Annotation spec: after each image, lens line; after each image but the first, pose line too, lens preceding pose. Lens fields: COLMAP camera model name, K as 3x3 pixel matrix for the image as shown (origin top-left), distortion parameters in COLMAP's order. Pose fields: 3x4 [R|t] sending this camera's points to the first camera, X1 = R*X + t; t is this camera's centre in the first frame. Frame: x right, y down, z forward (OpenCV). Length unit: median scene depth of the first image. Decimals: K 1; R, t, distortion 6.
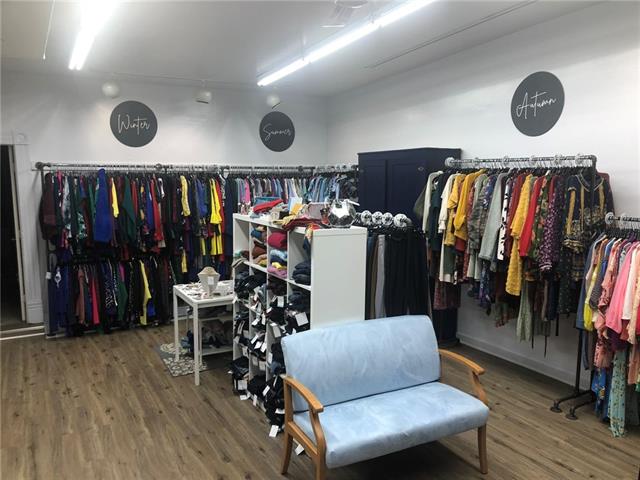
lens RADIAL K [[529.0, 0, 321.4], [0, 529.0, 239.7], [0, 0, 1]] dist [0.009972, 0.005084]
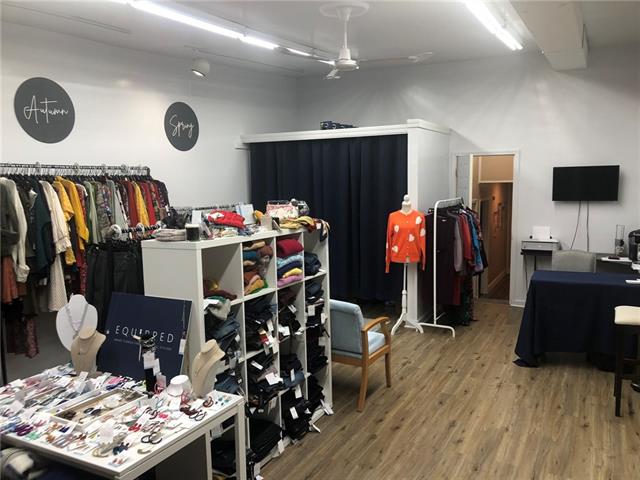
lens RADIAL K [[529.0, 0, 321.6], [0, 529.0, 240.5], [0, 0, 1]] dist [0.009972, 0.005084]
pose [[-0.544306, -0.104922, 0.832299, -0.857663], [0.106008, 0.975591, 0.192313, -0.185922], [-0.832162, 0.192908, -0.519898, 1.353948]]
